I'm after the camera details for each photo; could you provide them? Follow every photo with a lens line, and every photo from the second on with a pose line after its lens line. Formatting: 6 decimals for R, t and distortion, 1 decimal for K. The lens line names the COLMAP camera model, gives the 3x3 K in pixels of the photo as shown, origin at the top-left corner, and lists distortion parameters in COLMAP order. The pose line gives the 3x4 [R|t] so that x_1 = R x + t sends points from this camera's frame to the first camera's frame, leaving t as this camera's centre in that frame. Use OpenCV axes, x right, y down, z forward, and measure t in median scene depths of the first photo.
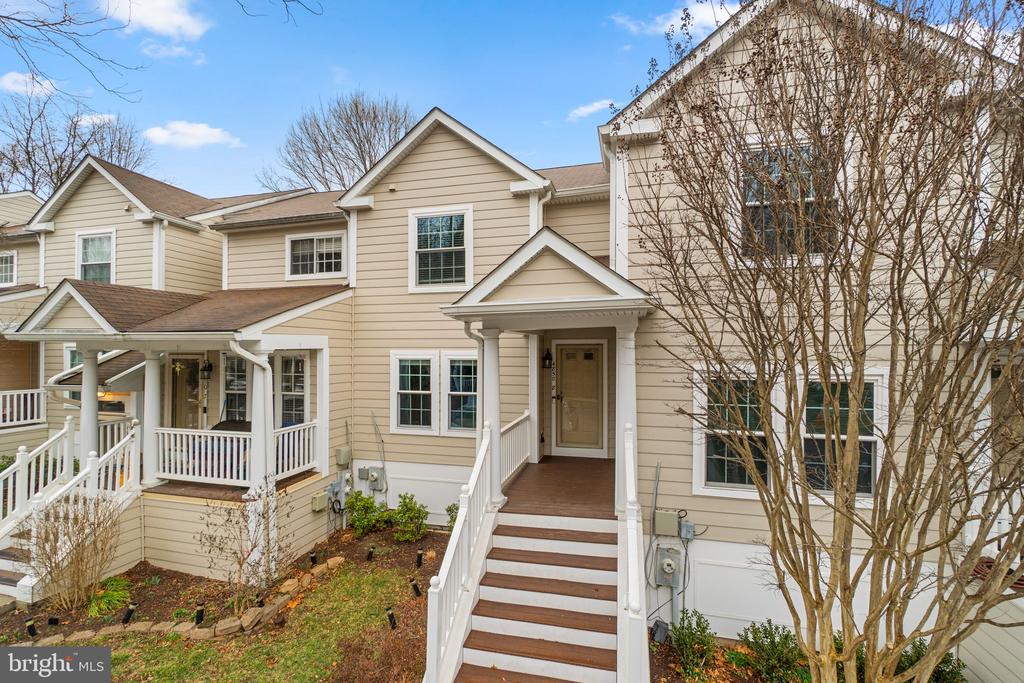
lens RADIAL K [[442.5, 0, 497.6], [0, 442.5, 350.4], [0, 0, 1]] dist [-0.002572, -0.000054]
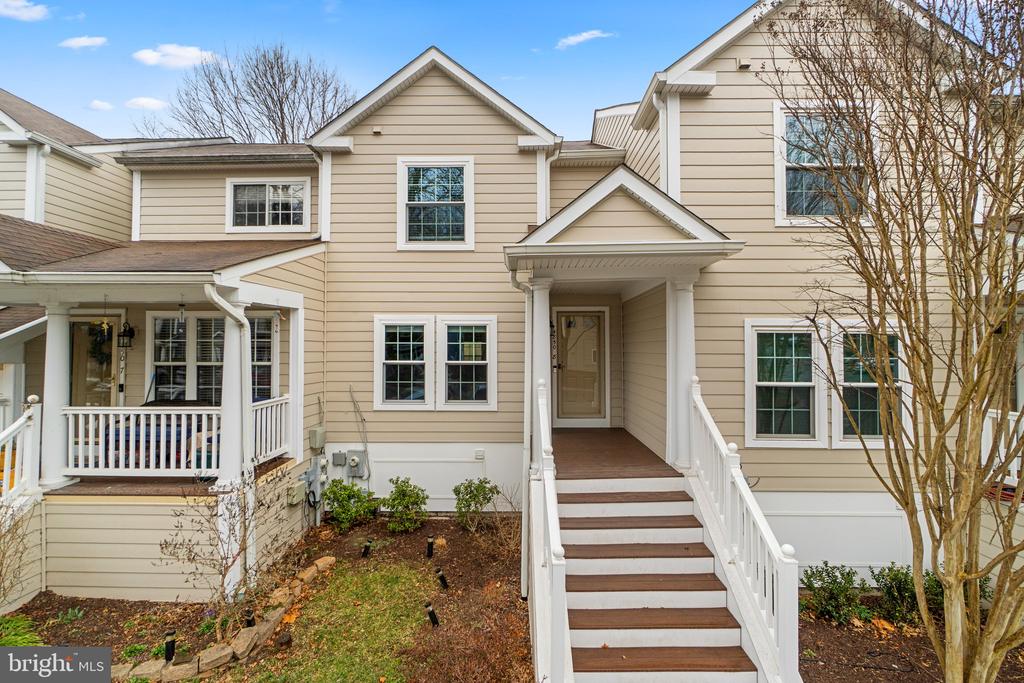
lens RADIAL K [[442.5, 0, 503.7], [0, 442.5, 339.2], [0, 0, 1]] dist [-0.002572, -0.000054]
pose [[0.970962, 0.007195, 0.239125, -0.211709], [-0.003790, 0.999885, -0.014698, 0.062258], [-0.239204, 0.013365, 0.970877, 0.097539]]
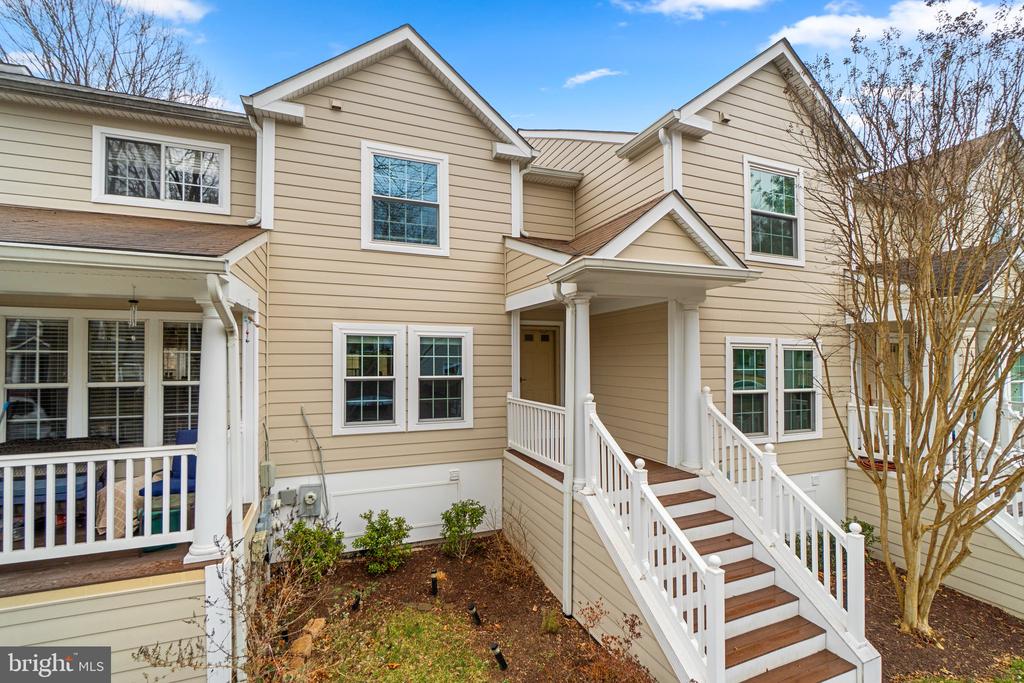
lens RADIAL K [[442.5, 0, 496.1], [0, 442.5, 351.6], [0, 0, 1]] dist [-0.002572, -0.000054]
pose [[0.811722, 0.012796, 0.583904, -0.471770], [-0.004817, 0.999873, -0.015216, 0.060443], [-0.584025, 0.009538, 0.811680, 0.255578]]
